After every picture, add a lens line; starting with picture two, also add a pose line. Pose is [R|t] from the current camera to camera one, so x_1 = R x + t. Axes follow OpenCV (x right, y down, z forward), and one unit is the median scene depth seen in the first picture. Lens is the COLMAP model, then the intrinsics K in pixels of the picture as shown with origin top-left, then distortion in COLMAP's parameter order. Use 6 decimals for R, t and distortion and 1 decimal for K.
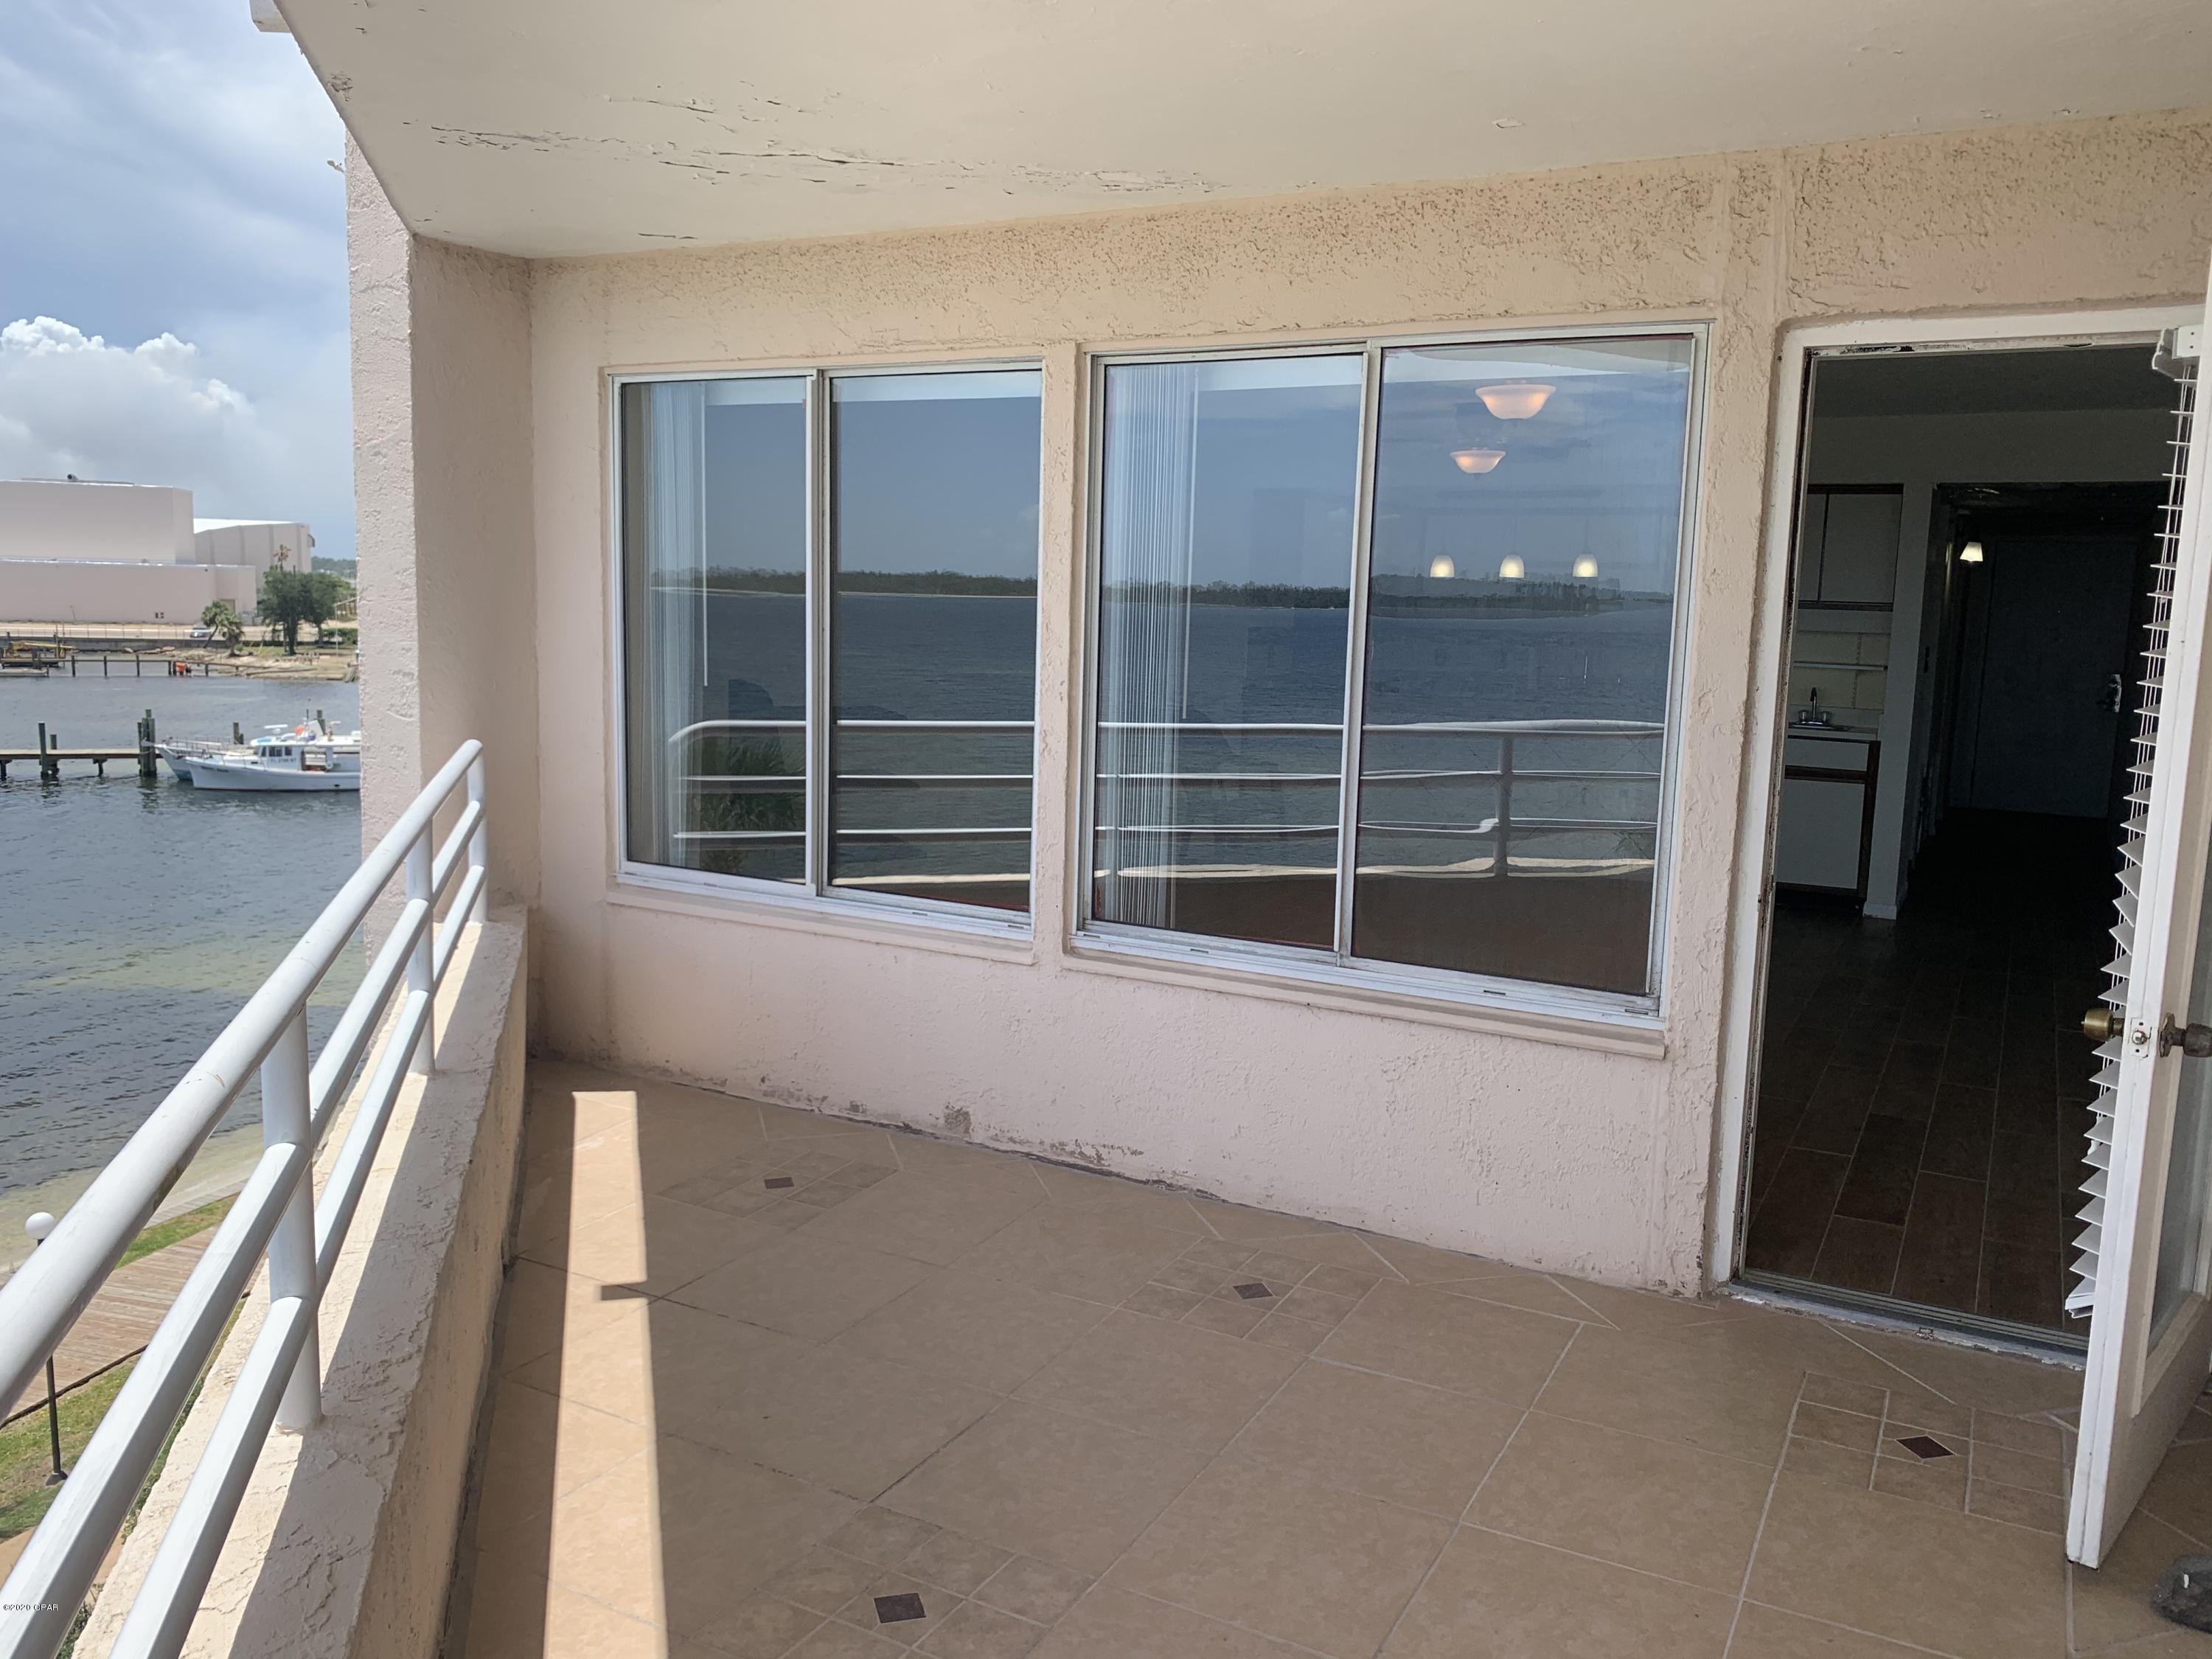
lens RADIAL K [[1727.2, 0, 1106.1], [0, 1727.2, 828.6], [0, 0, 1]] dist [-0.001008, -0.011767]
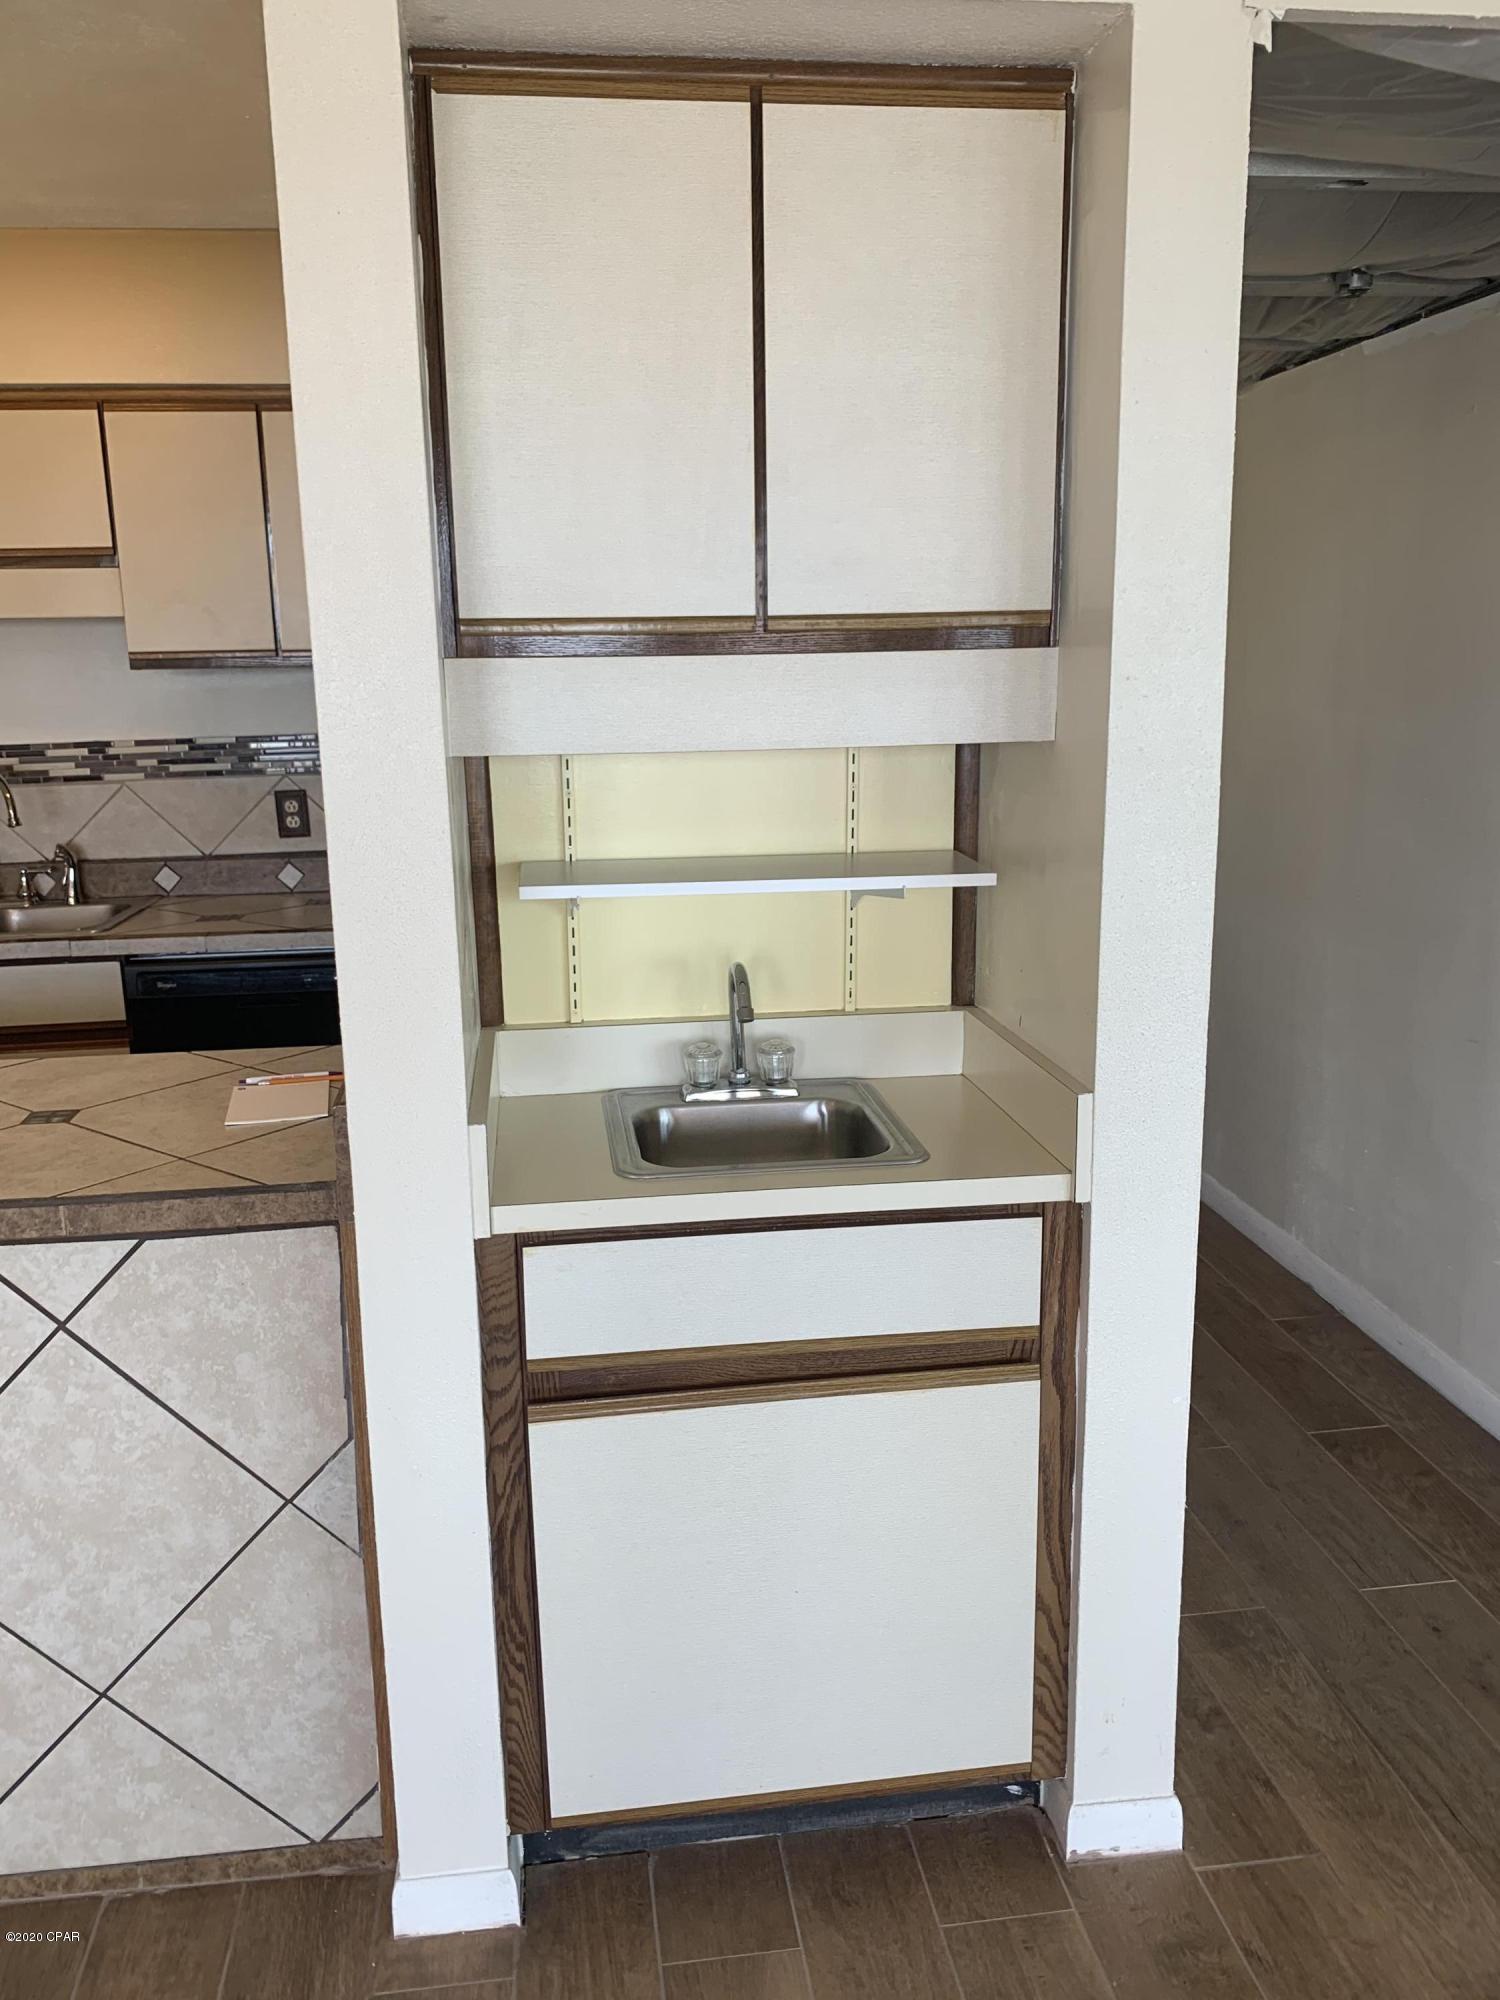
lens RADIAL K [[1549.3, 0, 750.0], [0, 1549.3, 1000.0], [0, 0, 1]] dist [-0.006466, -0.010847]
pose [[0.806833, -0.164509, 0.567413, 0.291539], [0.116901, 0.985914, 0.119616, -0.107162], [-0.579098, -0.030179, 0.814699, 0.843201]]
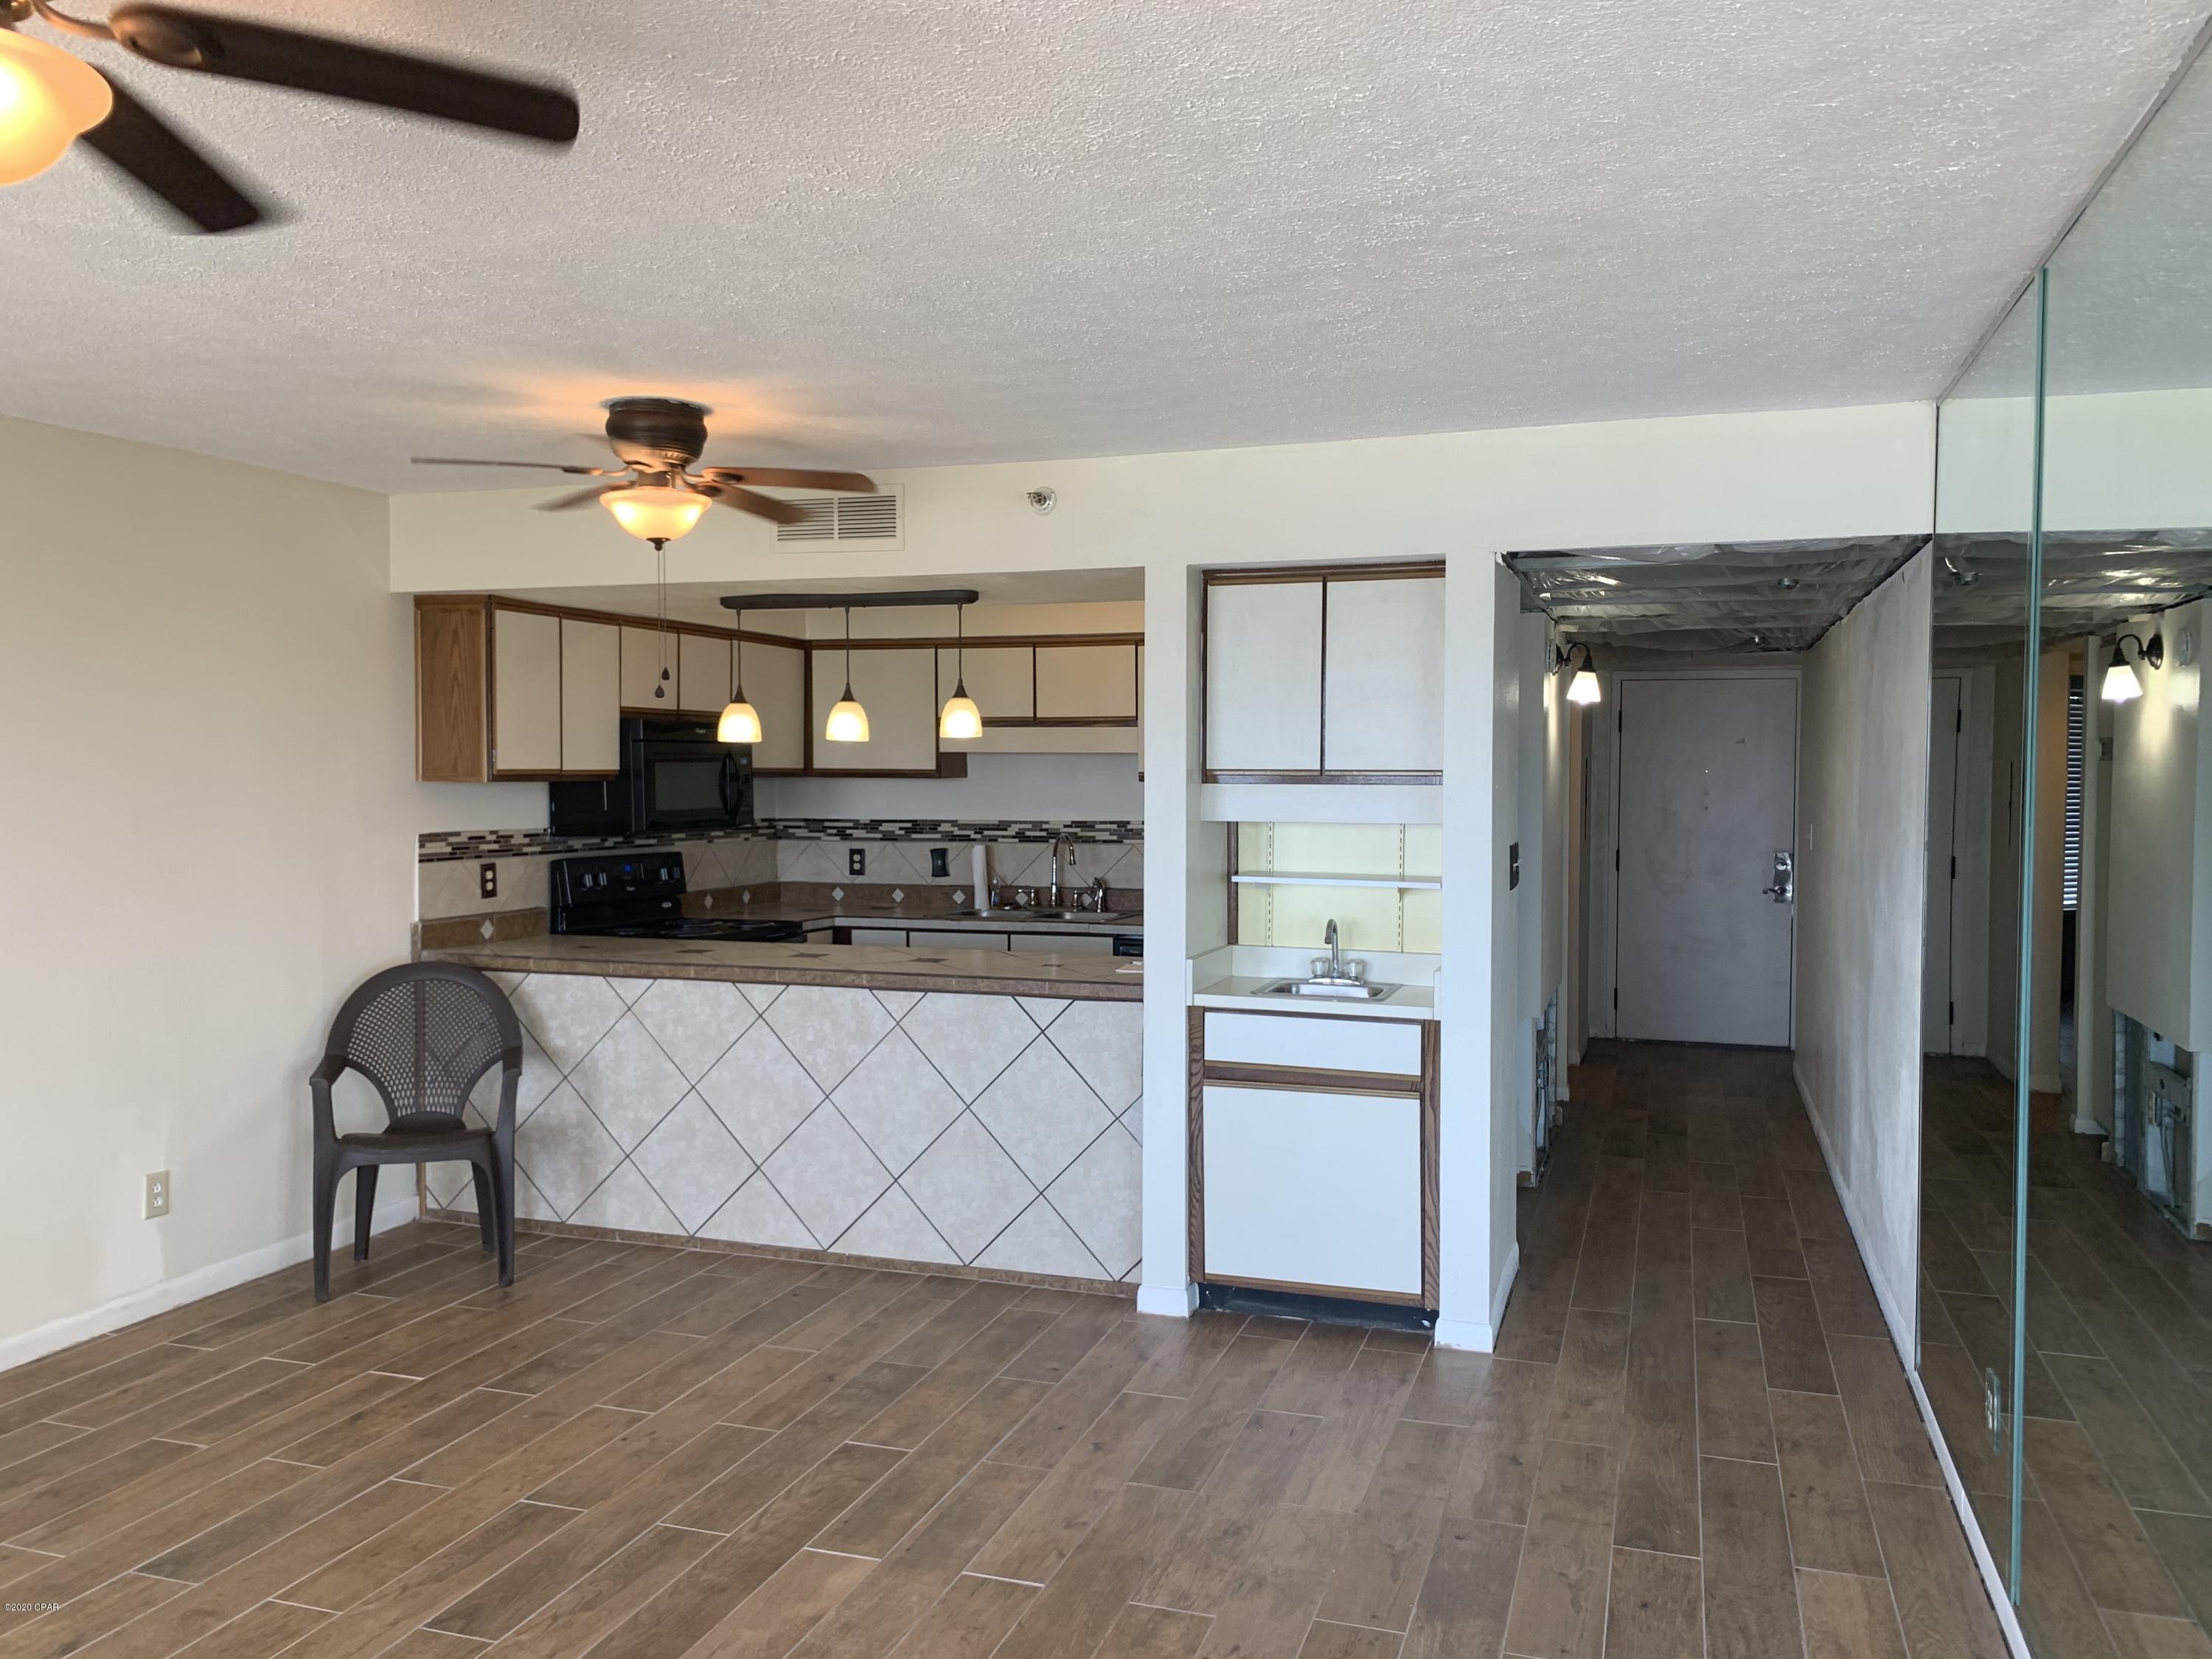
lens RADIAL K [[1686.5, 0, 1100.7], [0, 1686.5, 802.4], [0, 0, 1]] dist [0.014227, -0.011255]
pose [[0.985602, -0.028321, 0.166695, 0.252019], [0.047321, 0.992678, -0.111138, -0.063865], [-0.162327, 0.117426, 0.979725, 0.479159]]
